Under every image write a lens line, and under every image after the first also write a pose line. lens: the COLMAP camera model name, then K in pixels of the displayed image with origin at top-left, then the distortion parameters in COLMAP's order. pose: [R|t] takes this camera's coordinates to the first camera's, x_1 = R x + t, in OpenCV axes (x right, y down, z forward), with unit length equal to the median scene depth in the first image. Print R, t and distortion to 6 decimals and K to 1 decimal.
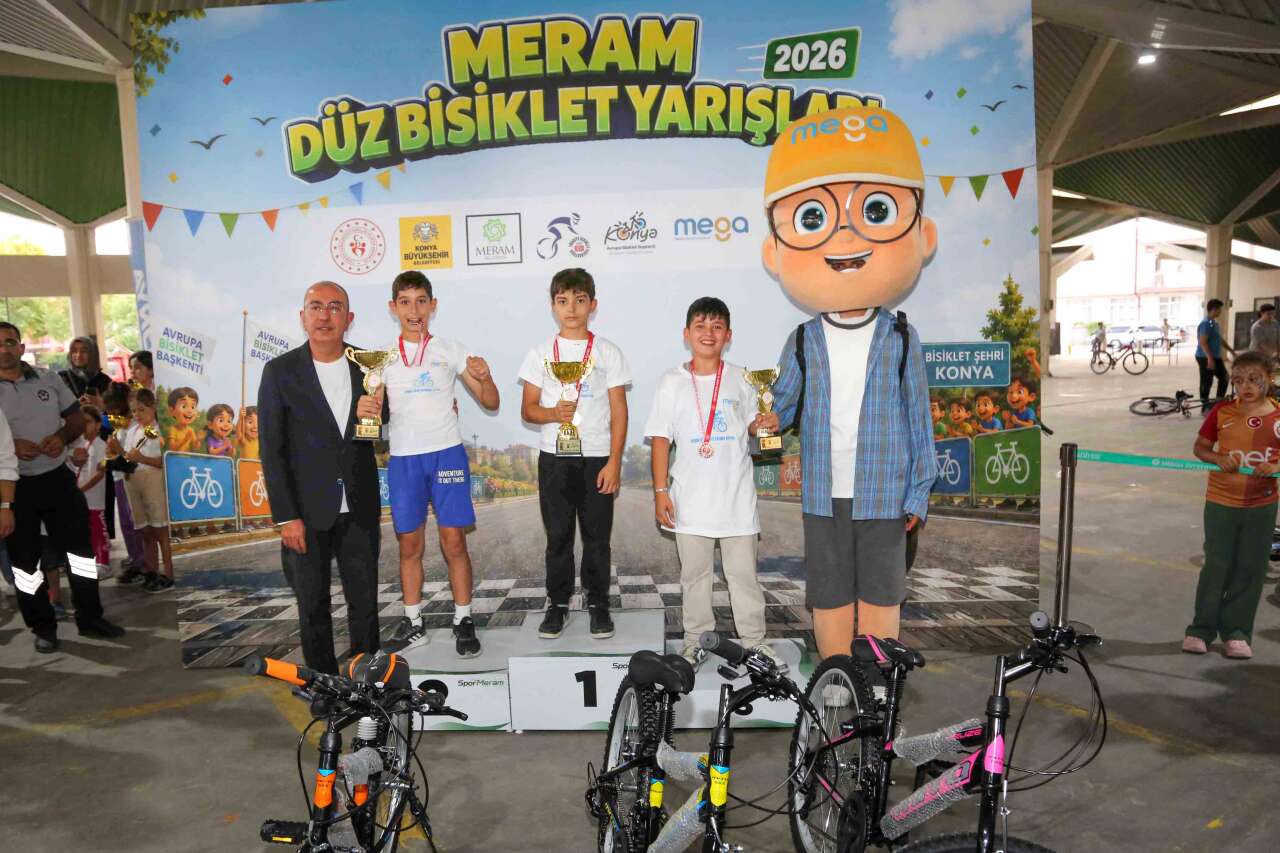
lens RADIAL K [[1006.8, 0, 597.2], [0, 1006.8, 461.9], [0, 0, 1]] dist [-0.088707, 0.034339]
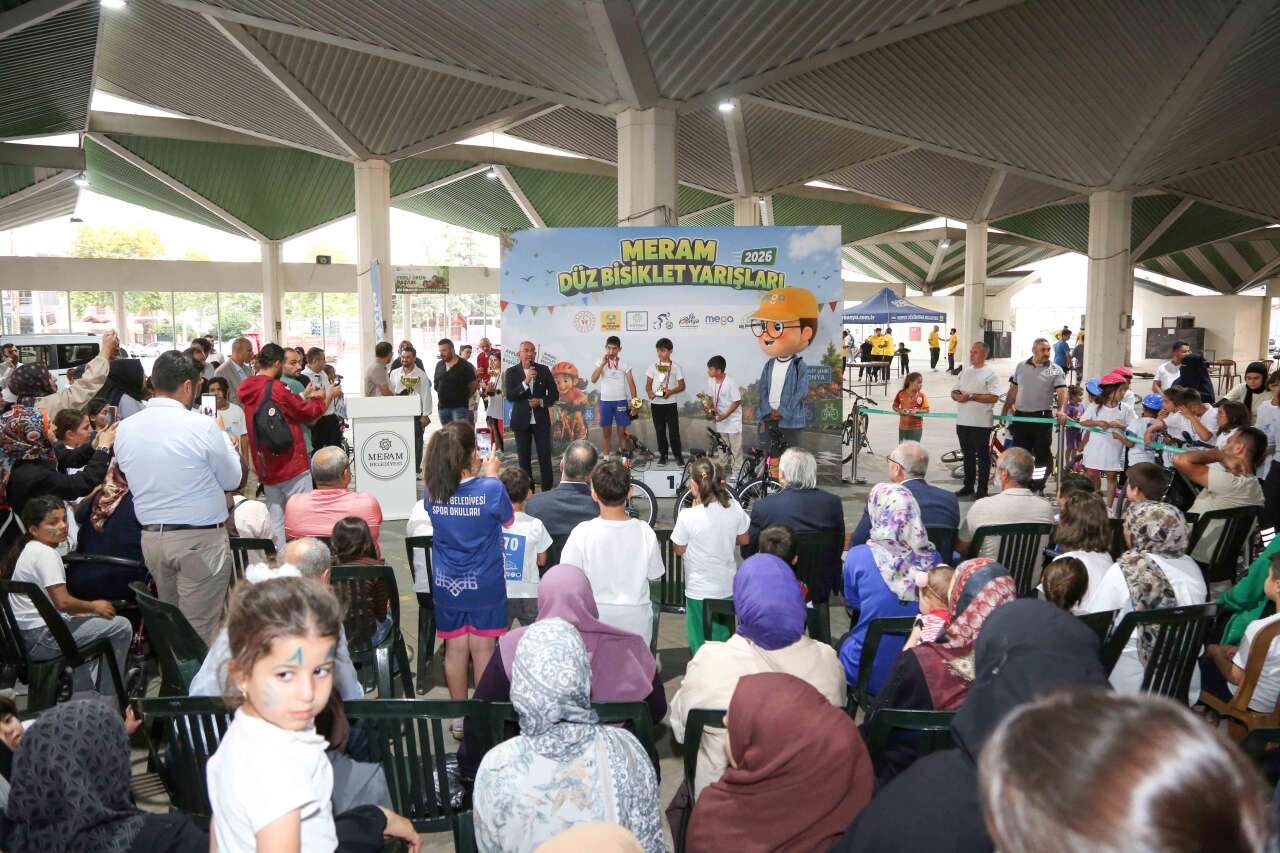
lens RADIAL K [[885.1, 0, 641.1], [0, 885.1, 432.5], [0, 0, 1]] dist [-0.104966, 0.053450]
pose [[0.999259, 0.030836, 0.023022, -0.138613], [-0.030874, 0.999522, 0.001301, 0.068559], [-0.022971, -0.002011, 0.999734, -1.343598]]
